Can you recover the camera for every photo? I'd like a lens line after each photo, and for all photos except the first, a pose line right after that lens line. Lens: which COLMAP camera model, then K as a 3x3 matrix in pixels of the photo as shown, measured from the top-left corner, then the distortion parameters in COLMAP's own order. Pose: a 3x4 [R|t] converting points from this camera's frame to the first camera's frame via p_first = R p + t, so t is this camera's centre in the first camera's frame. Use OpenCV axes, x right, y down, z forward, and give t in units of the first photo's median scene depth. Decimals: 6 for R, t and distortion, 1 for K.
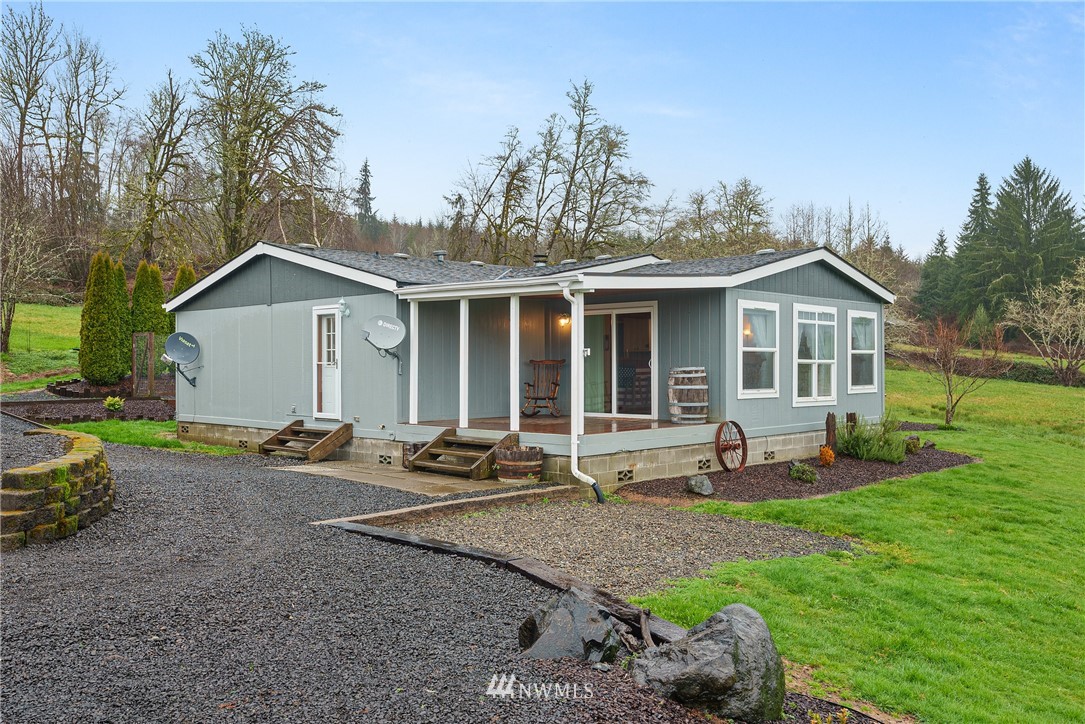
lens RADIAL K [[925.5, 0, 542.5], [0, 925.5, 362.0], [0, 0, 1]] dist [0.006979, -0.003151]
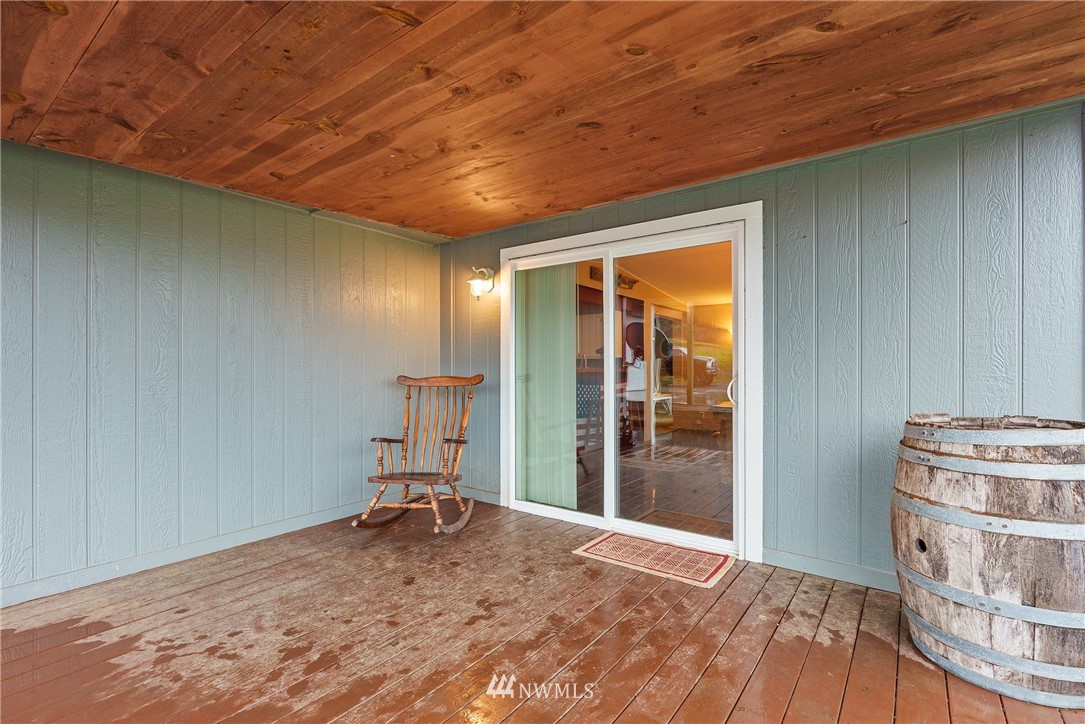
lens RADIAL K [[496.1, 0, 542.5], [0, 496.1, 362.0], [0, 0, 1]] dist [0.000775, 0.000066]
pose [[0.991679, 0.001896, 0.128724, 0.005702], [-0.001377, 0.999991, -0.004125, -0.002054], [-0.128730, 0.003914, 0.991672, 0.200975]]
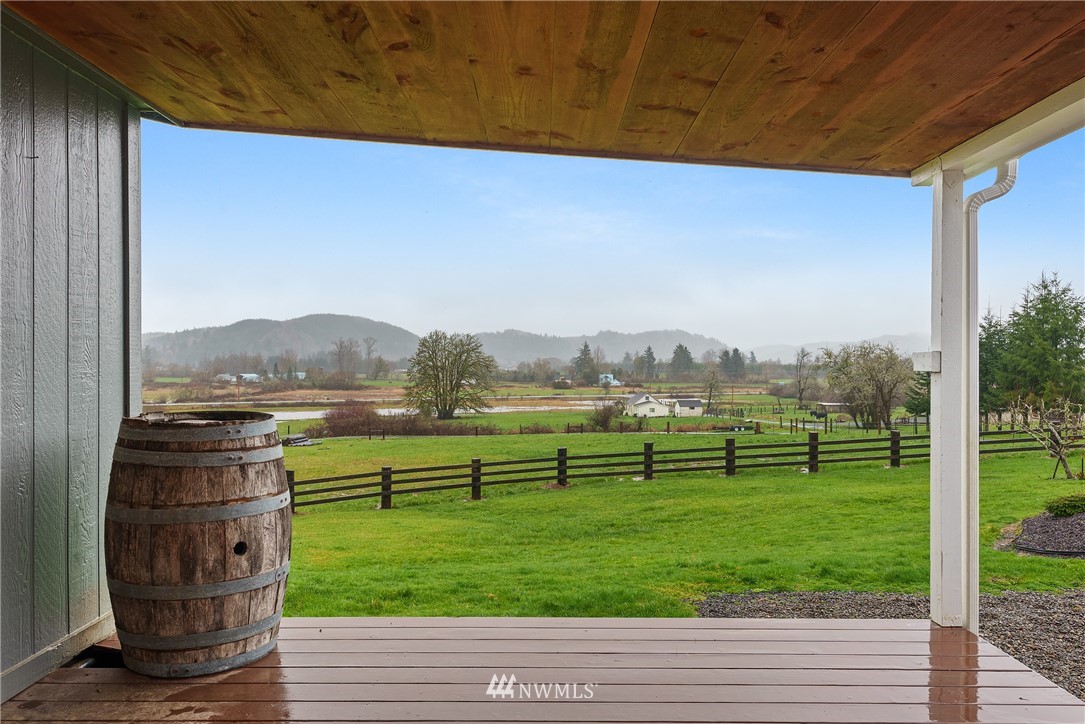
lens RADIAL K [[783.0, 0, 542.5], [0, 783.0, 362.0], [0, 0, 1]] dist [0.000090, 0.005797]
pose [[-0.691936, 0.002109, 0.721956, -0.010865], [-0.001207, 0.999991, -0.004078, -0.001785], [-0.721958, -0.003693, -0.691927, 0.242304]]
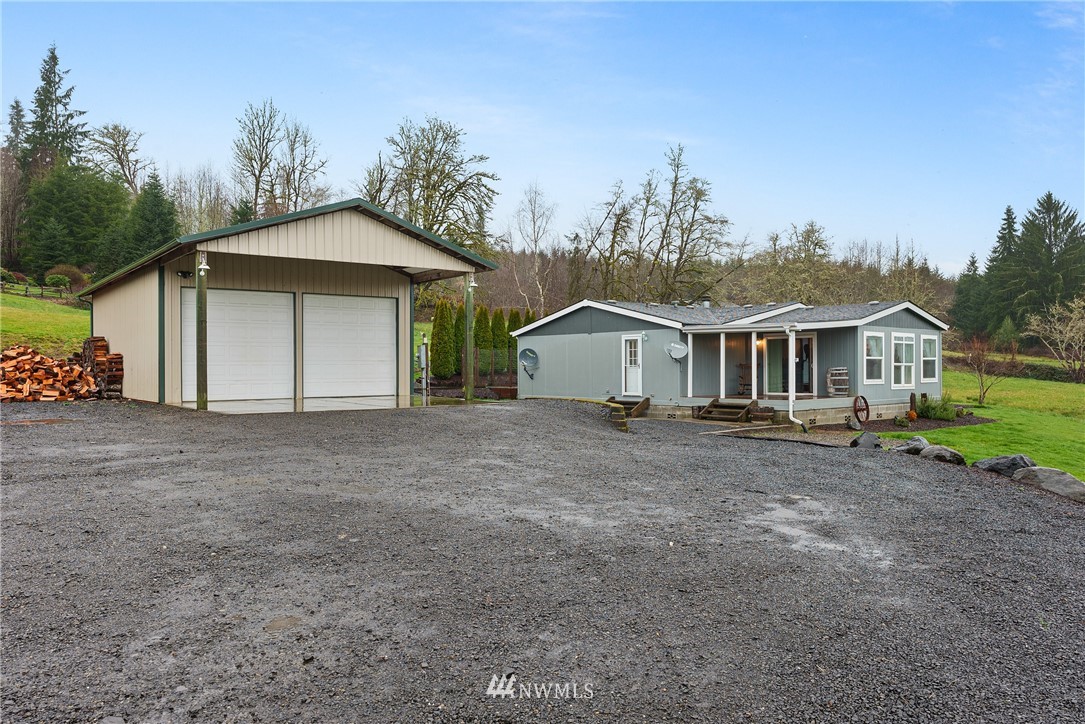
lens RADIAL K [[783.0, 0, 542.5], [0, 783.0, 362.0], [0, 0, 1]] dist [0.000090, 0.005797]
pose [[0.995416, -0.001882, -0.095619, -0.065706], [0.001525, 0.999992, -0.003812, -0.000066], [0.095625, 0.003649, 0.995411, -0.147942]]
